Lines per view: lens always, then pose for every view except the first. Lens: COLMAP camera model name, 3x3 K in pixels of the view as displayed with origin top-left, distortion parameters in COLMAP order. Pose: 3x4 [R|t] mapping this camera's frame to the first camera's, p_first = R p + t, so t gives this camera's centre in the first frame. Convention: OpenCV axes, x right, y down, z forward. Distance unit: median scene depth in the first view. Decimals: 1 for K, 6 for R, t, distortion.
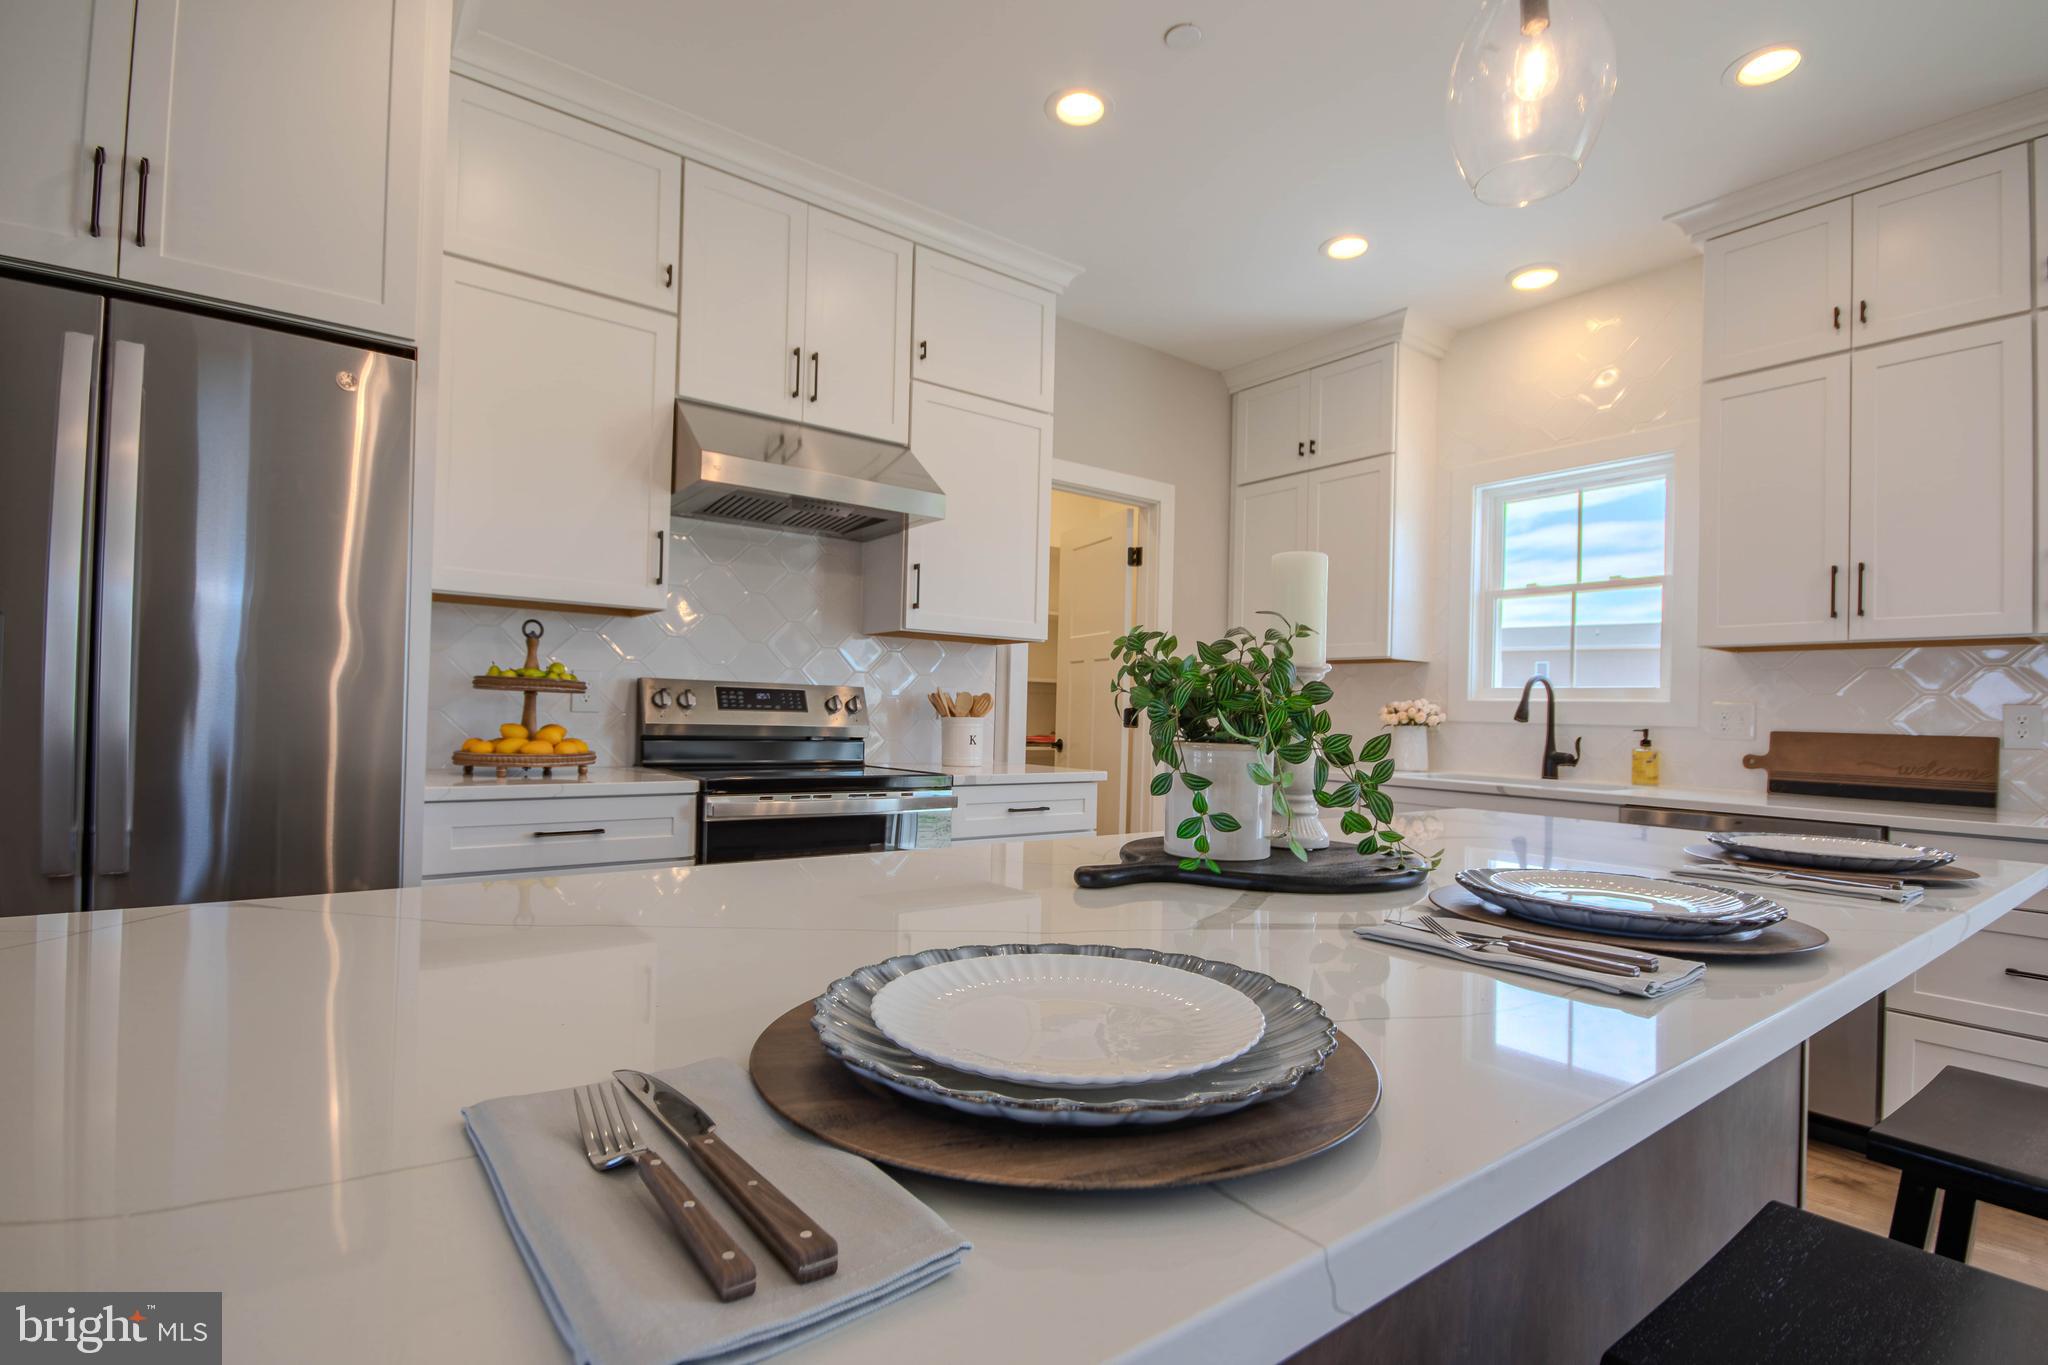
lens RADIAL K [[962.2, 0, 1038.9], [0, 962.2, 705.8], [0, 0, 1]] dist [0.005612, -0.014281]
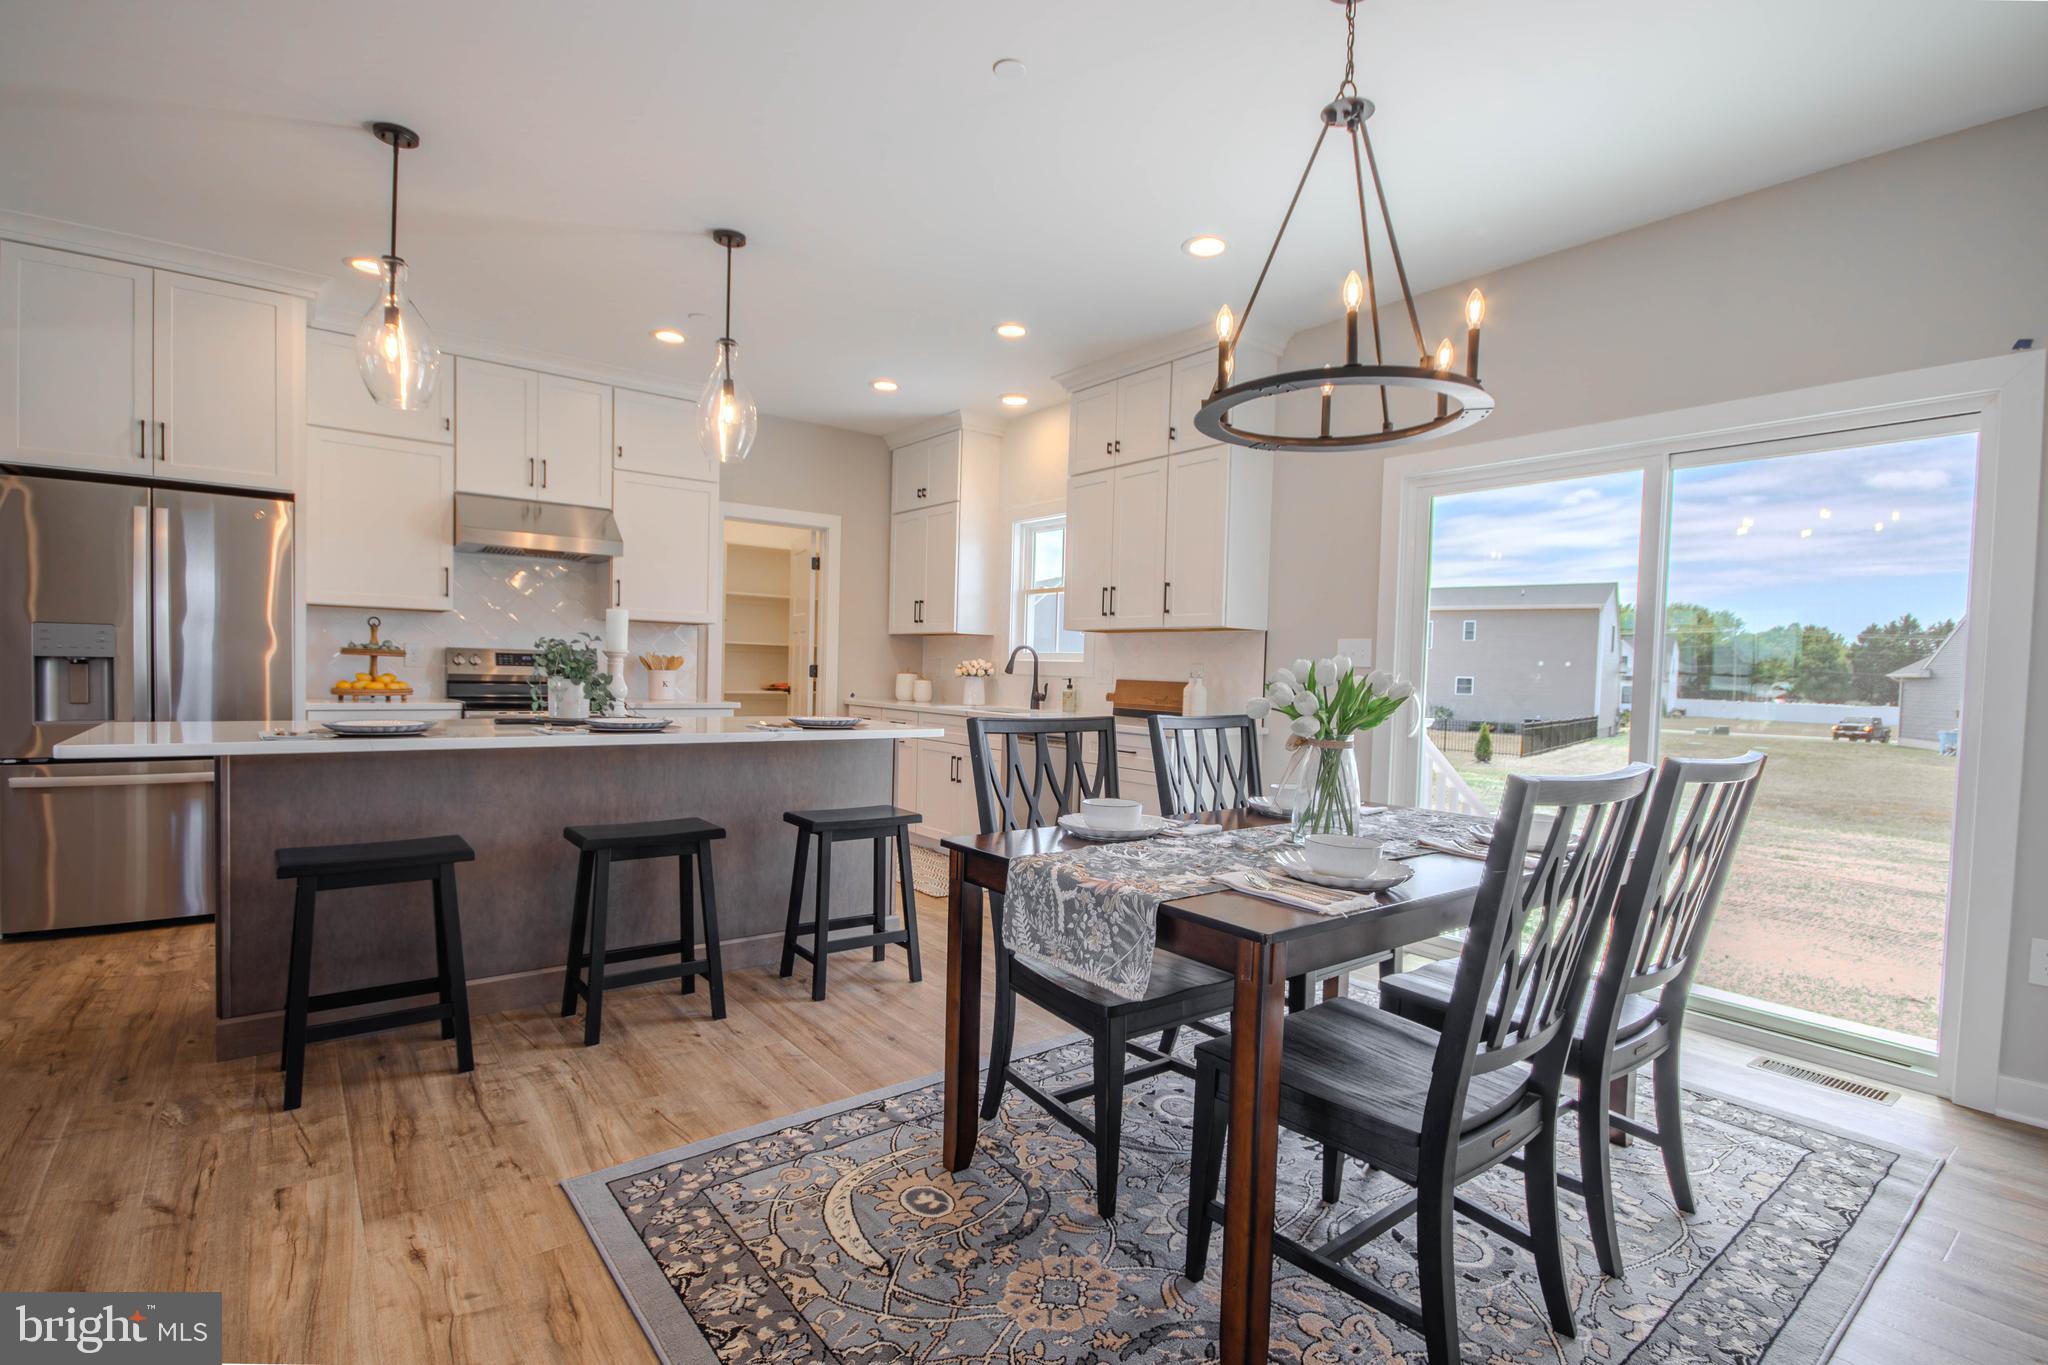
lens RADIAL K [[966.4, 0, 1038.2], [0, 966.4, 704.3], [0, 0, 1]] dist [0.011396, -0.013670]
pose [[0.999921, 0.001098, 0.012525, 0.616313], [-0.001659, 0.998991, 0.044889, -0.006209], [-0.012463, -0.044907, 0.998913, -0.747995]]
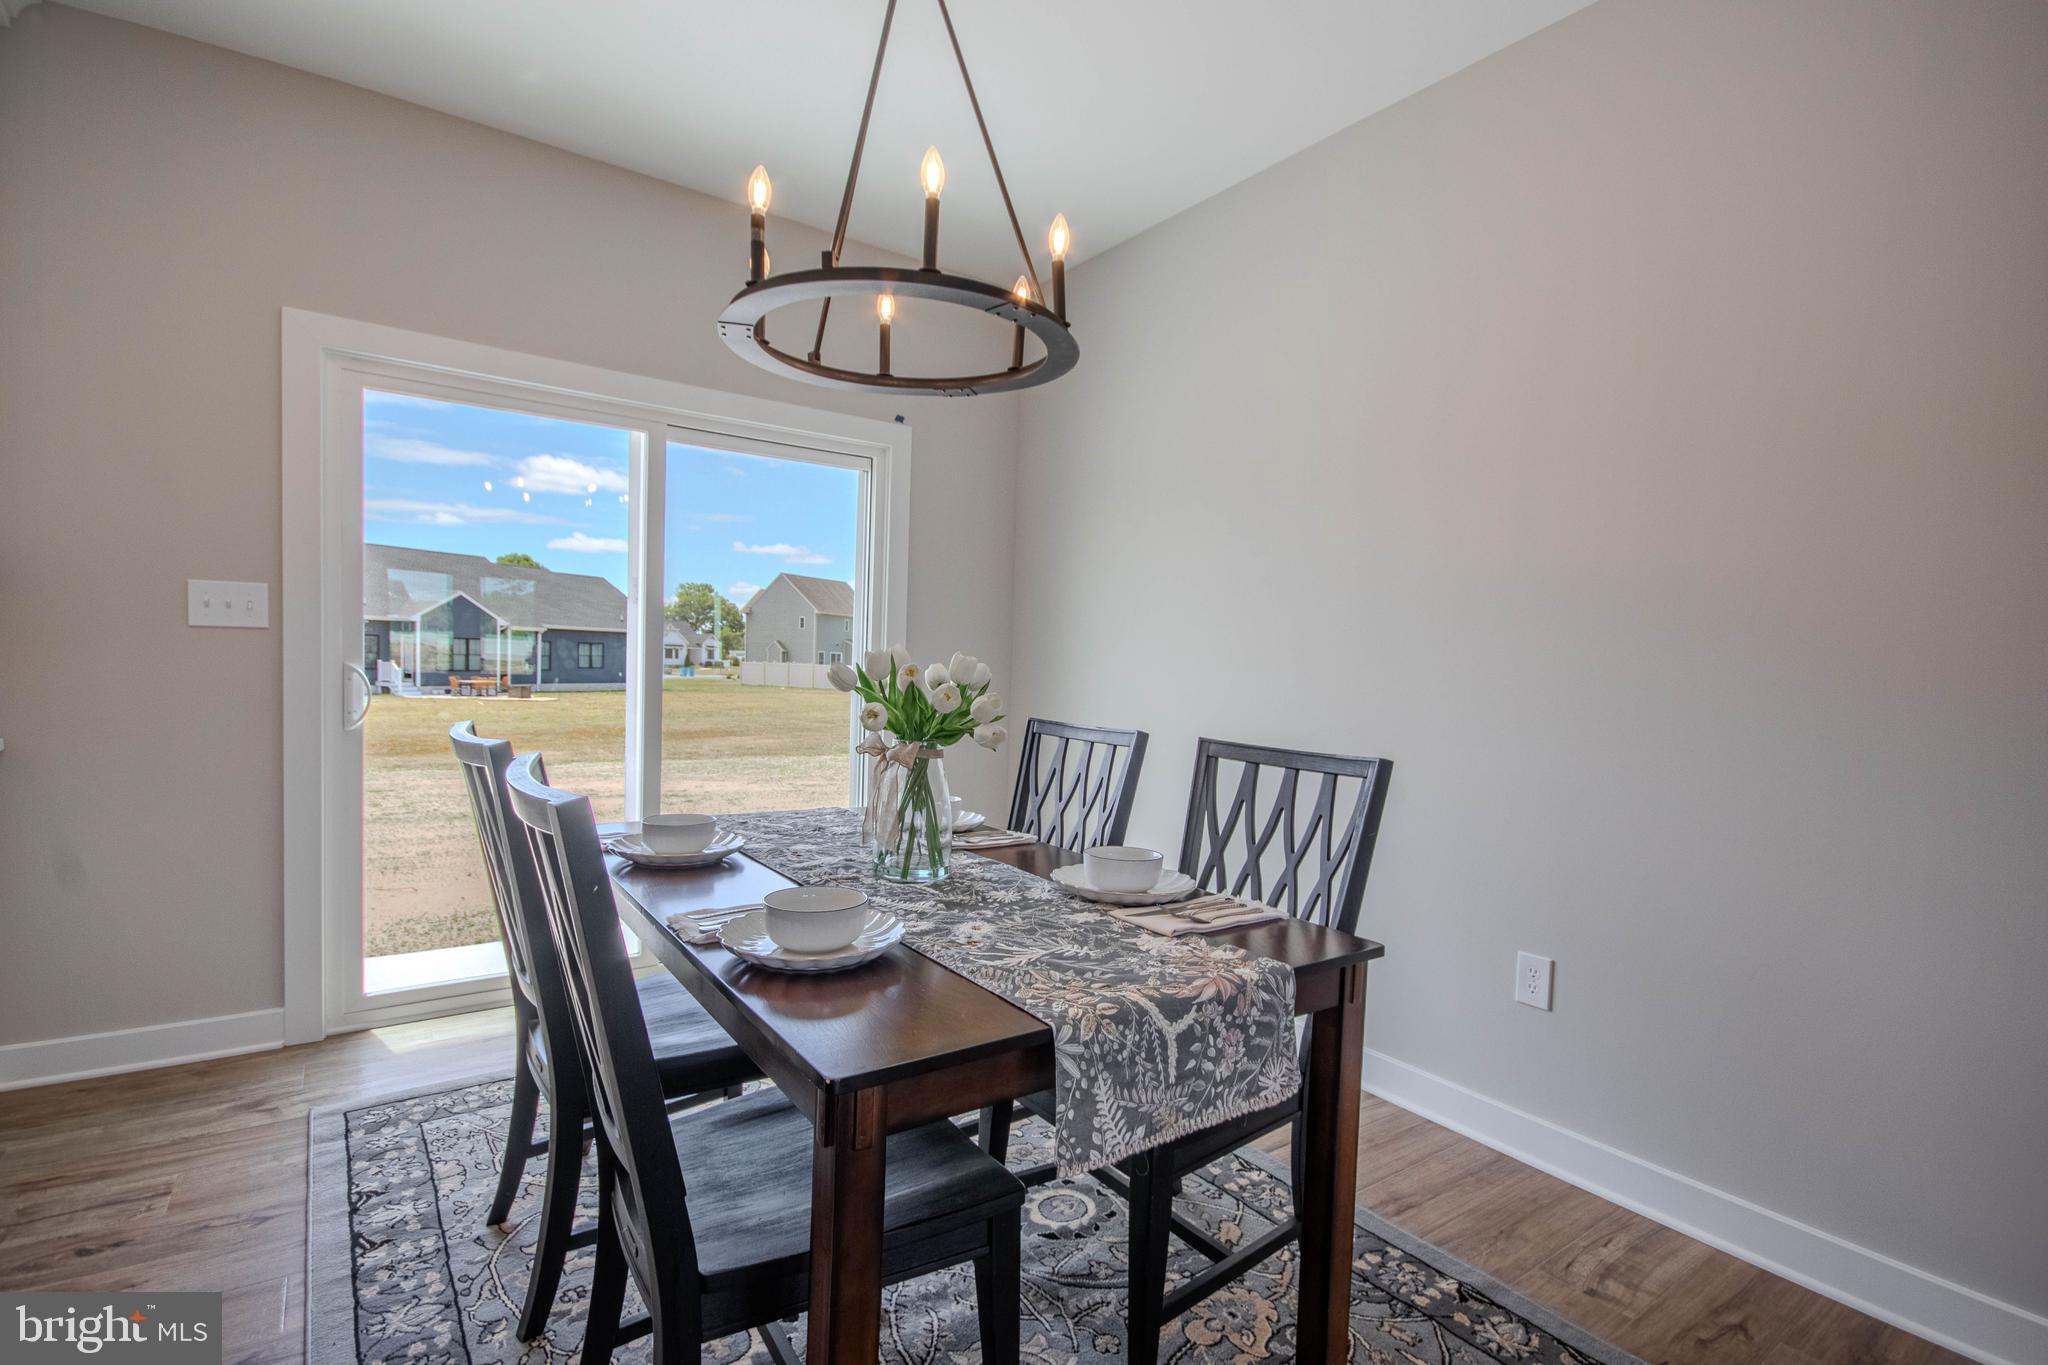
lens RADIAL K [[962.2, 0, 1038.9], [0, 962.2, 705.8], [0, 0, 1]] dist [0.005612, -0.014281]
pose [[0.026353, -0.072460, 0.997023, 0.253192], [-0.039841, 0.996501, 0.073475, -0.020886], [-0.998858, -0.041659, 0.023374, -0.106283]]
